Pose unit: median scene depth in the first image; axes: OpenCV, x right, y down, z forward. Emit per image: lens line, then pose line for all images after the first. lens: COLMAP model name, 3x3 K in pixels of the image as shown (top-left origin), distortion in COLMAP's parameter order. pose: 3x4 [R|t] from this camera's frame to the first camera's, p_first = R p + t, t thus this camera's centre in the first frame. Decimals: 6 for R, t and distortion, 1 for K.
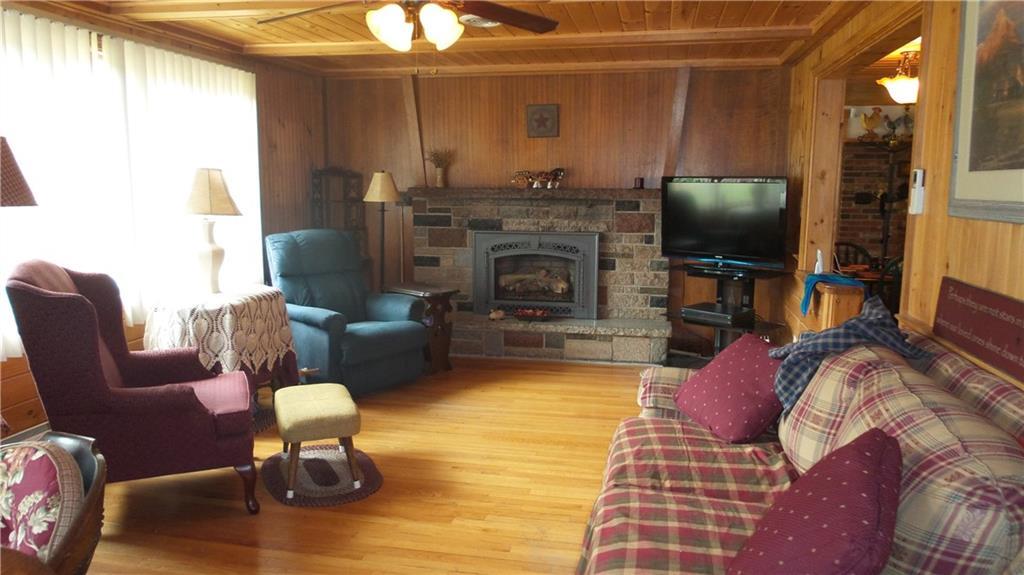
lens RADIAL K [[733.3, 0, 512.0], [0, 733.3, 287.0], [0, 0, 1]] dist [-0.004055, 0.007224]
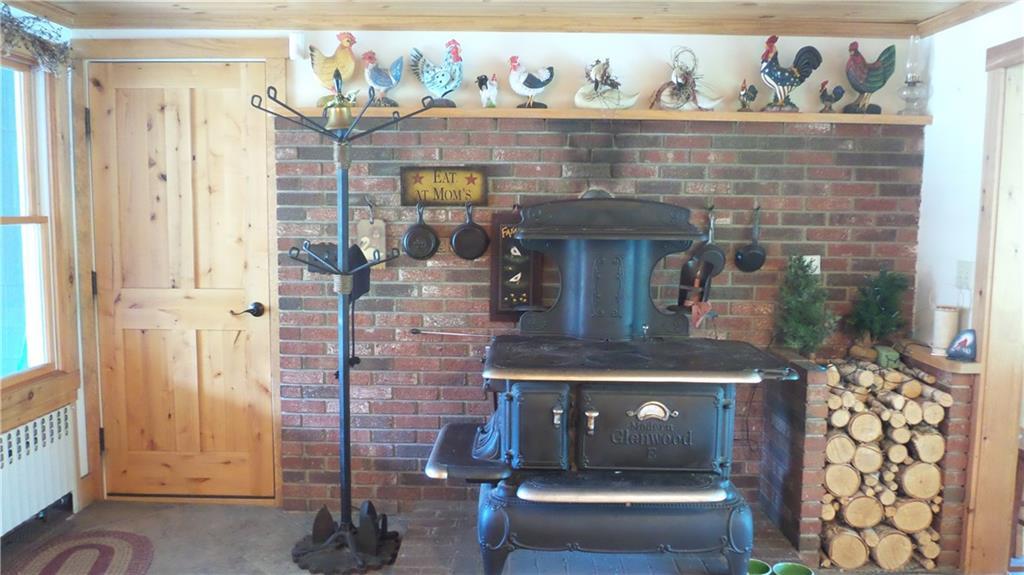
lens RADIAL K [[832.7, 0, 511.1], [0, 832.7, 288.0], [0, 0, 1]] dist [-0.004891, 0.019851]
pose [[0.981515, -0.020979, 0.190231, 0.491796], [0.028687, 0.998871, -0.037855, -0.084941], [-0.189222, 0.042613, 0.981009, 0.537250]]
